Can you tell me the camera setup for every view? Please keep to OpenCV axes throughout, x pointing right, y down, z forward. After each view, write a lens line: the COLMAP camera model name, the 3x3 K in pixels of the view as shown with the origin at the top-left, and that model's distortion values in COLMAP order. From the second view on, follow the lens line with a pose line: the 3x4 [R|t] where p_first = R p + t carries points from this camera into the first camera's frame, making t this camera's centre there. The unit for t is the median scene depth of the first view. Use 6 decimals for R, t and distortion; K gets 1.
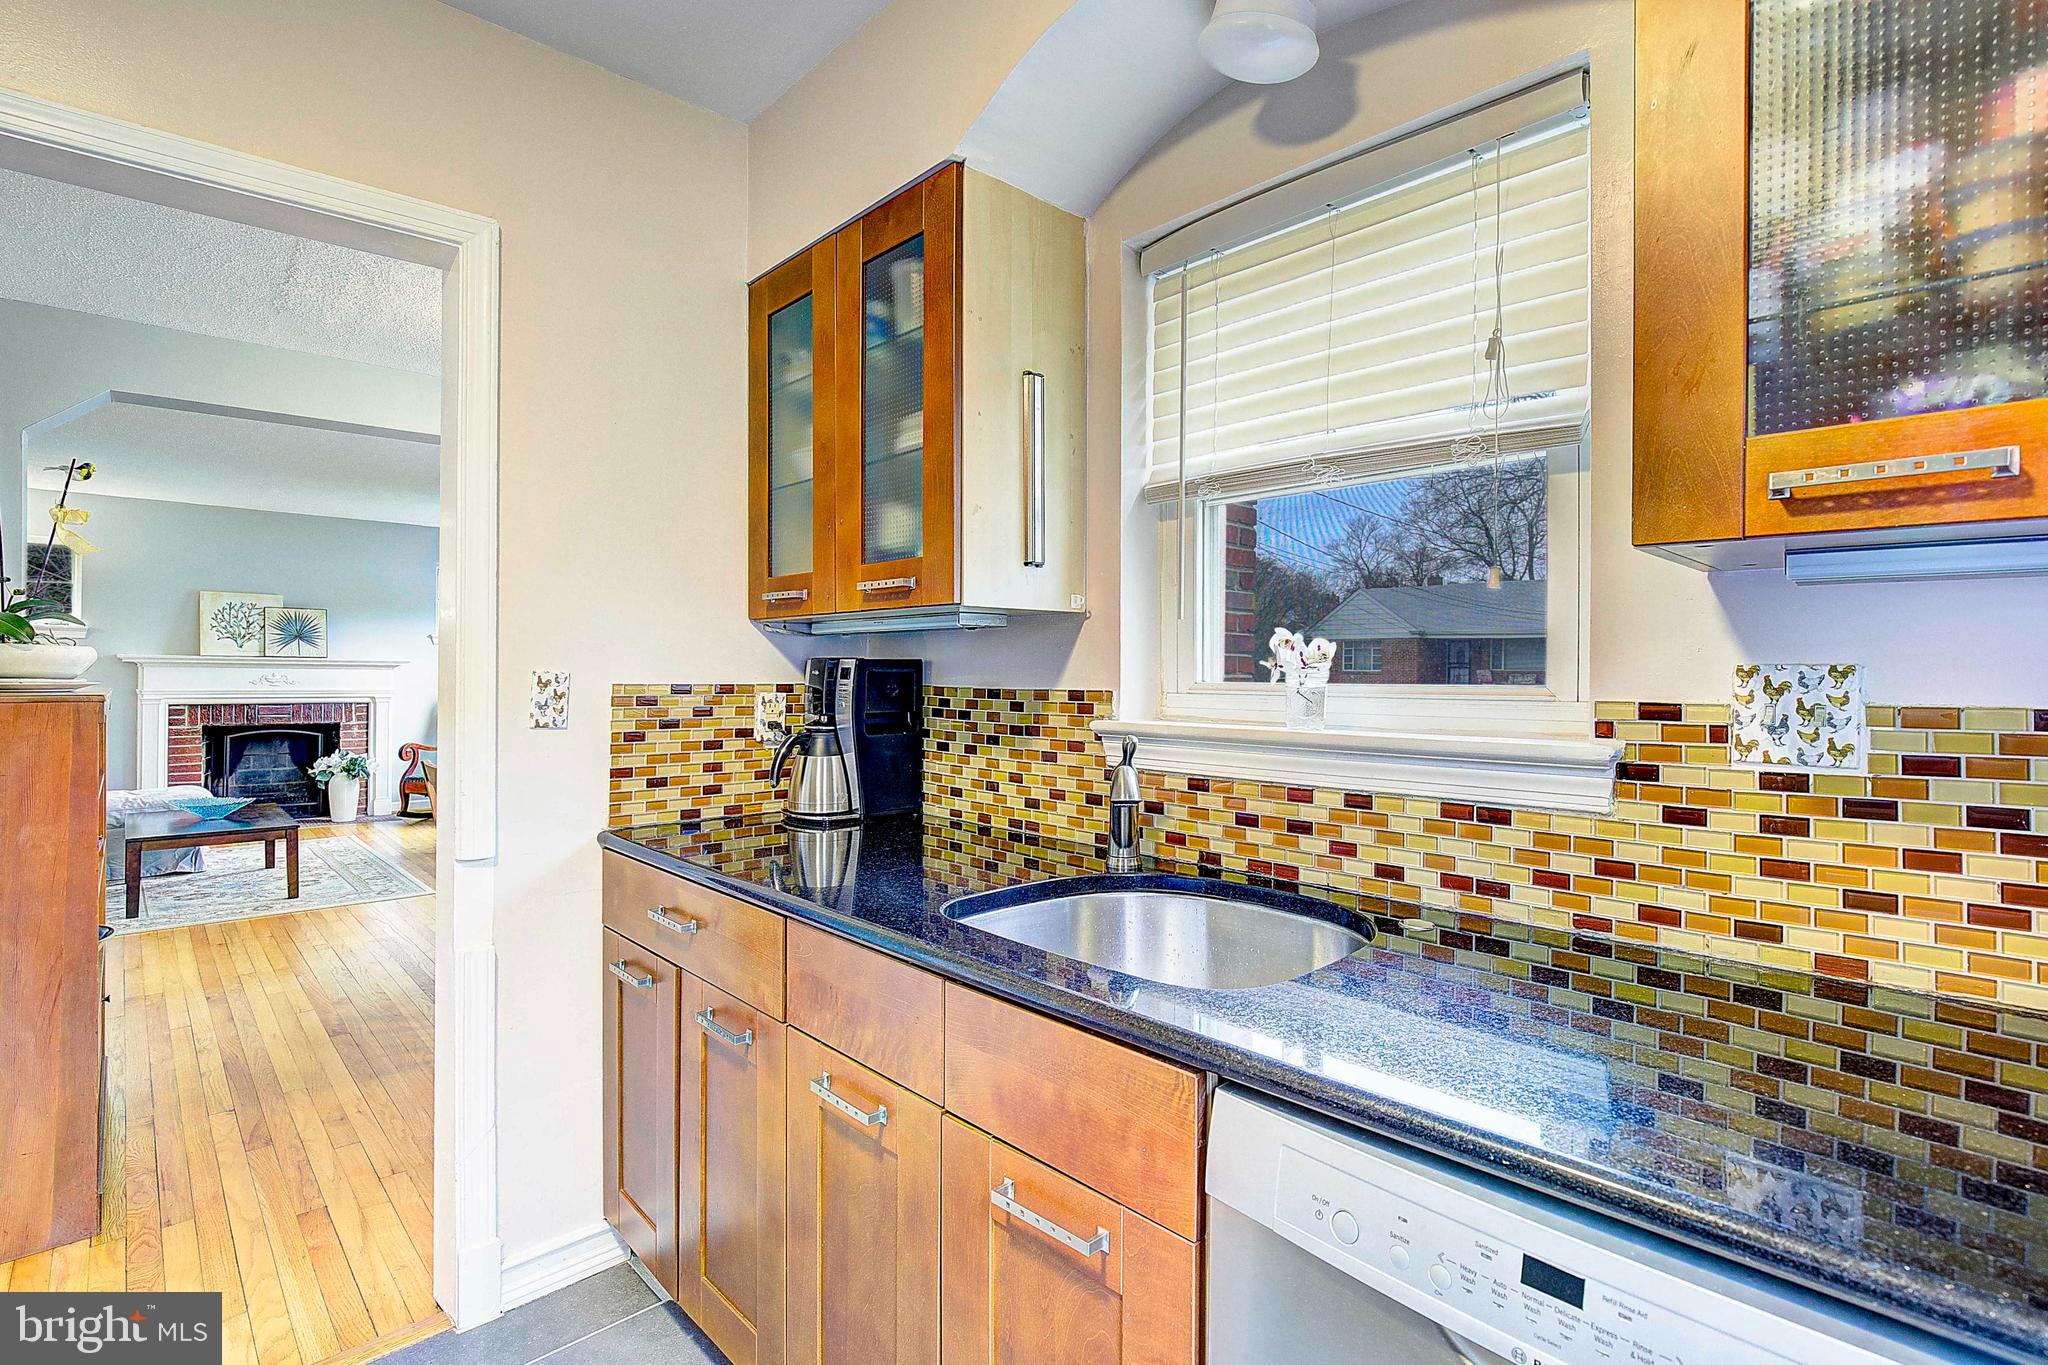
lens RADIAL K [[948.1, 0, 1034.8], [0, 948.1, 658.8], [0, 0, 1]] dist [-0.020998, 0.003557]
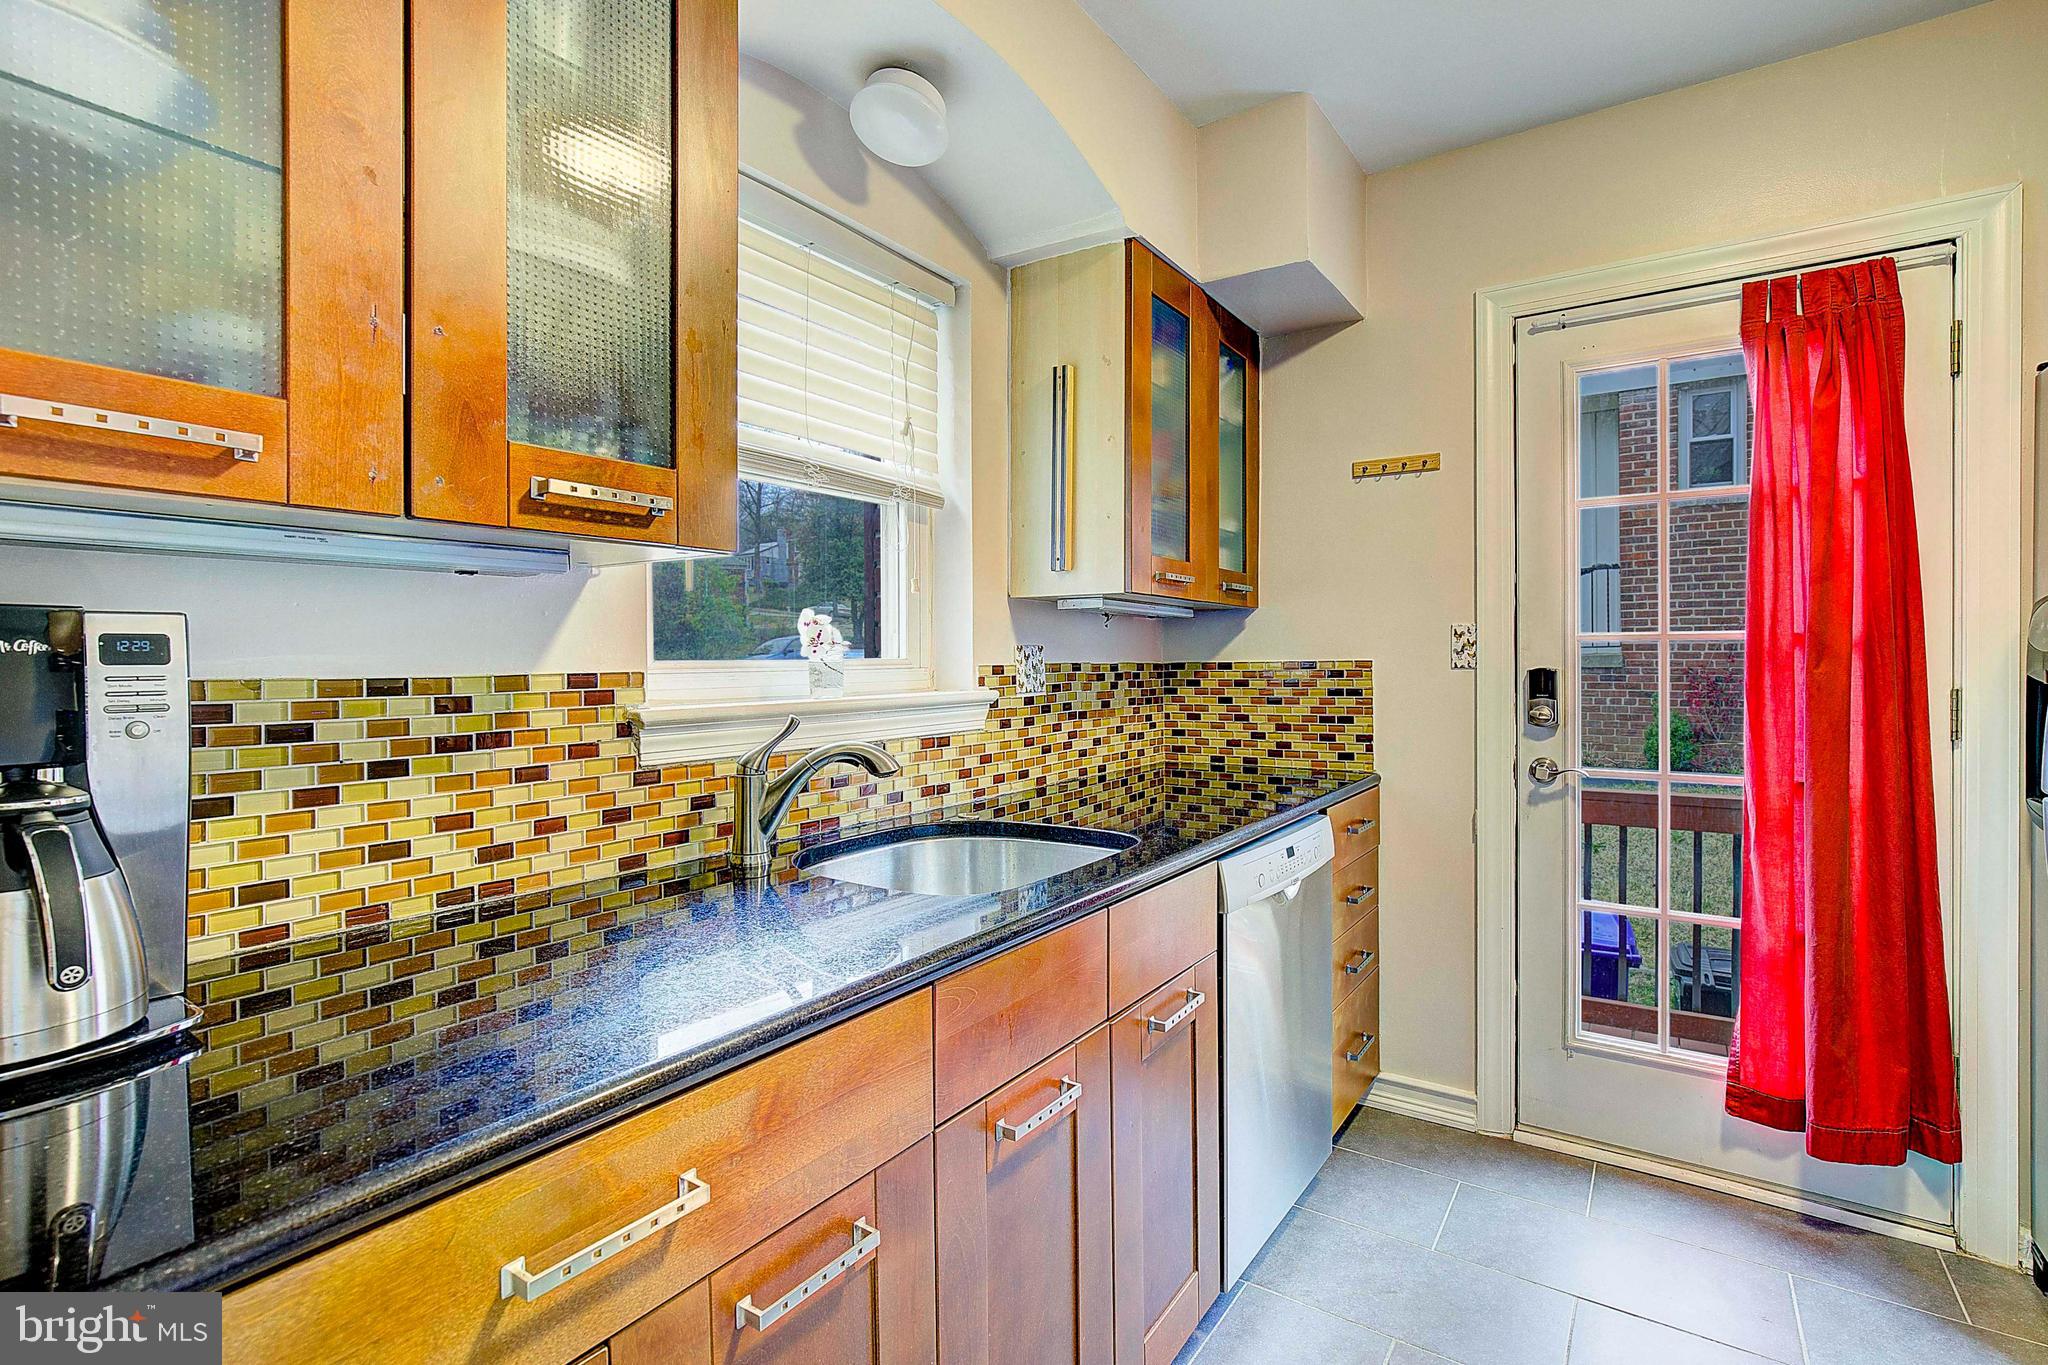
lens RADIAL K [[948.1, 0, 1050.1], [0, 948.1, 661.1], [0, 0, 1]] dist [-0.020998, 0.003557]
pose [[-0.218866, -0.001864, 0.975753, -0.317560], [-0.001975, 0.999997, 0.001467, 0.009482], [-0.975753, -0.001606, -0.218869, 0.348274]]
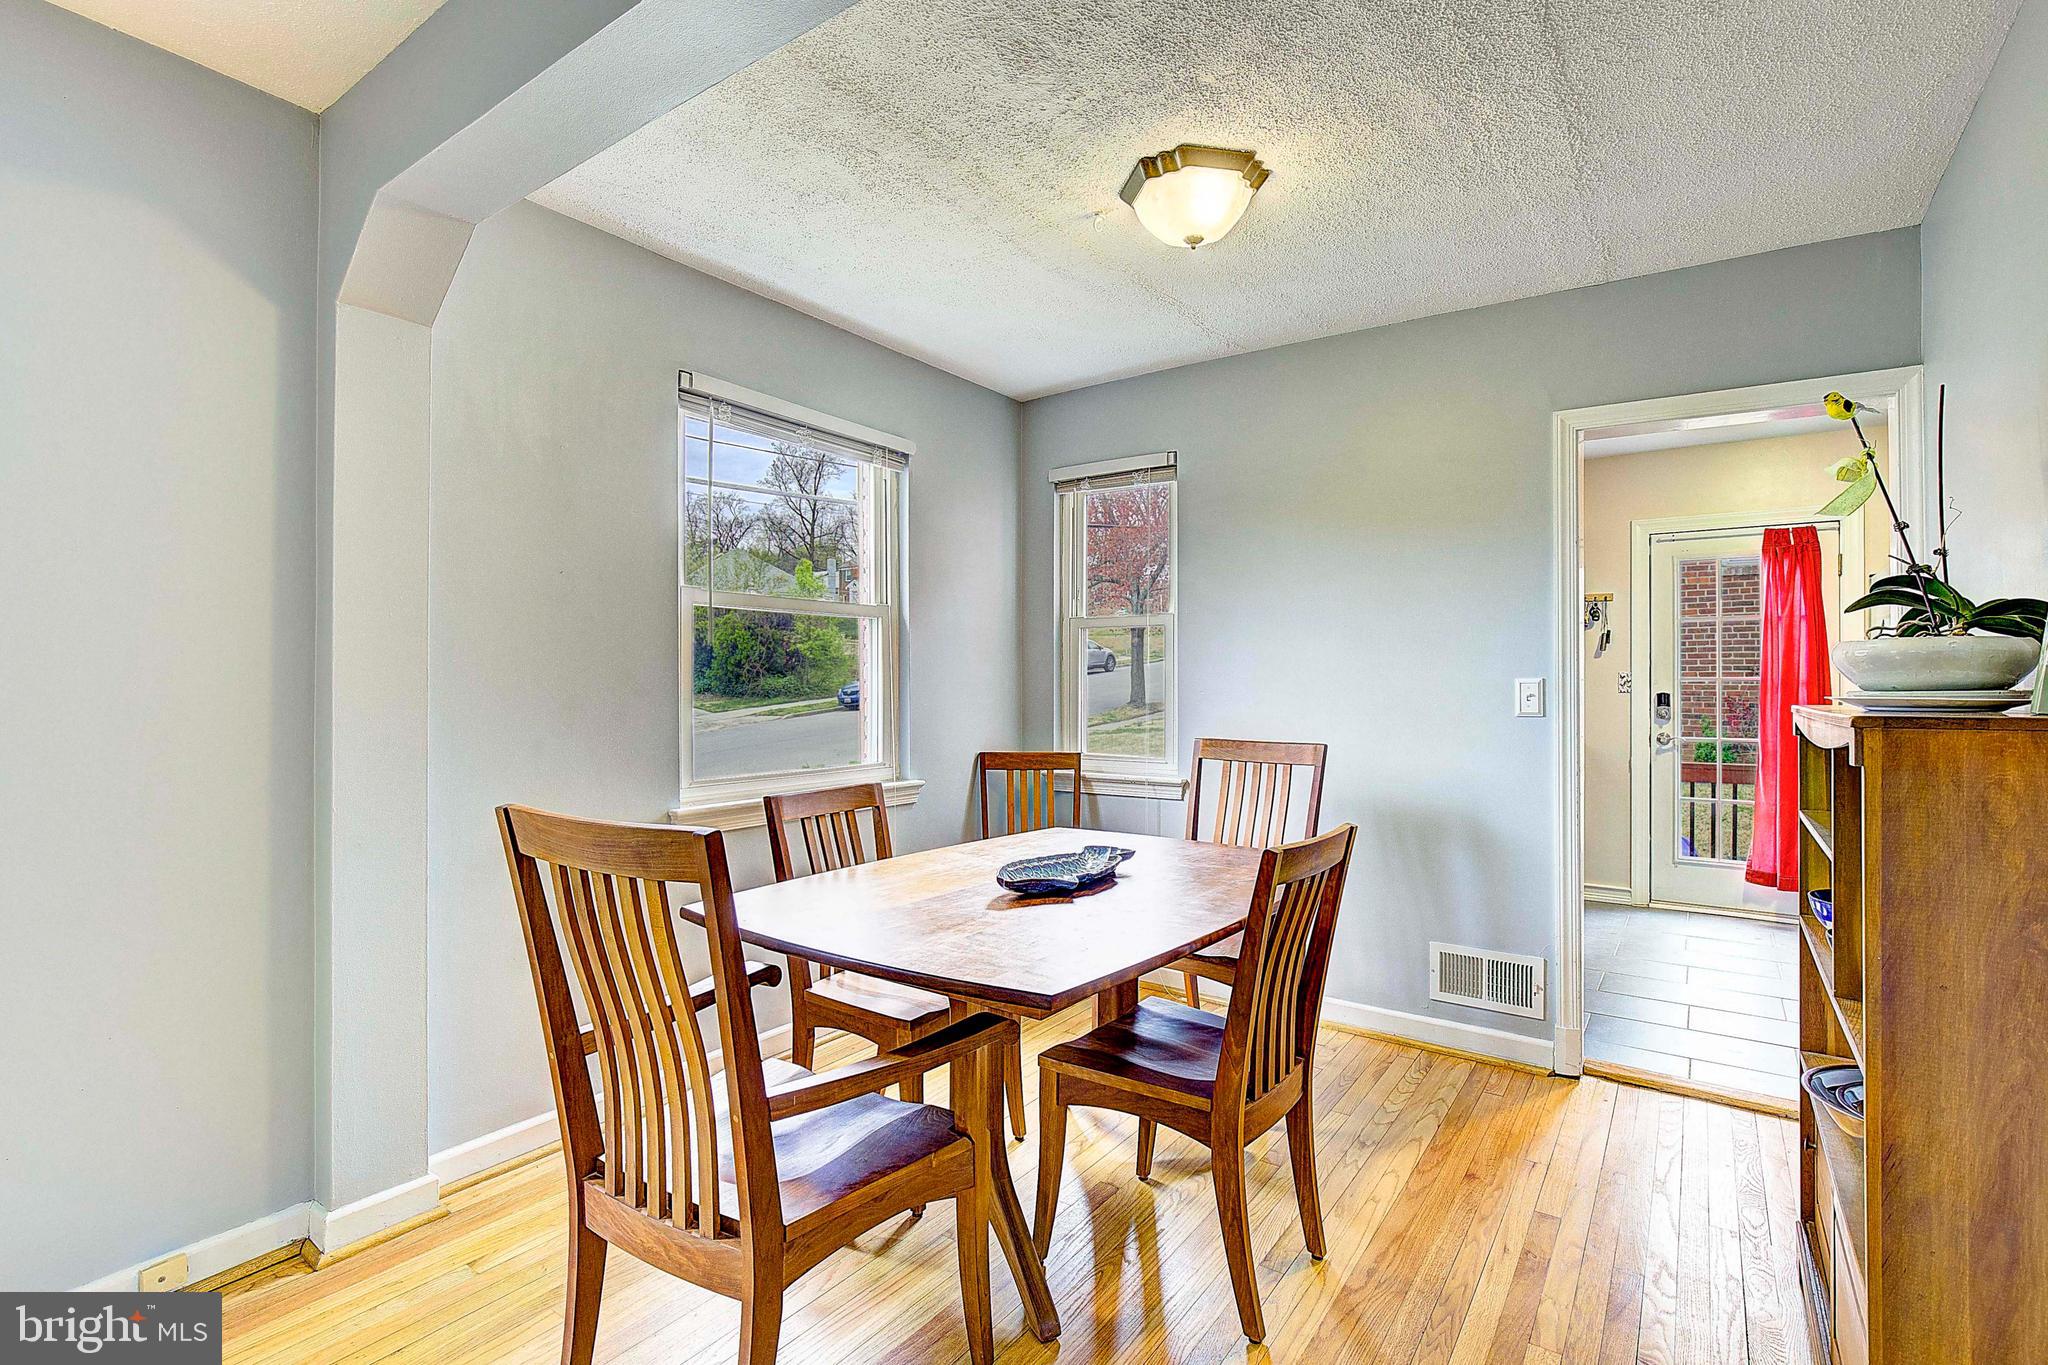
lens RADIAL K [[948.1, 0, 1046.8], [0, 948.1, 676.6], [0, 0, 1]] dist [-0.020998, 0.003557]
pose [[-0.188618, 0.008022, 0.982018, -0.784496], [-0.013001, 0.999859, -0.010665, 0.014921], [-0.981965, -0.014778, -0.188487, 0.848440]]
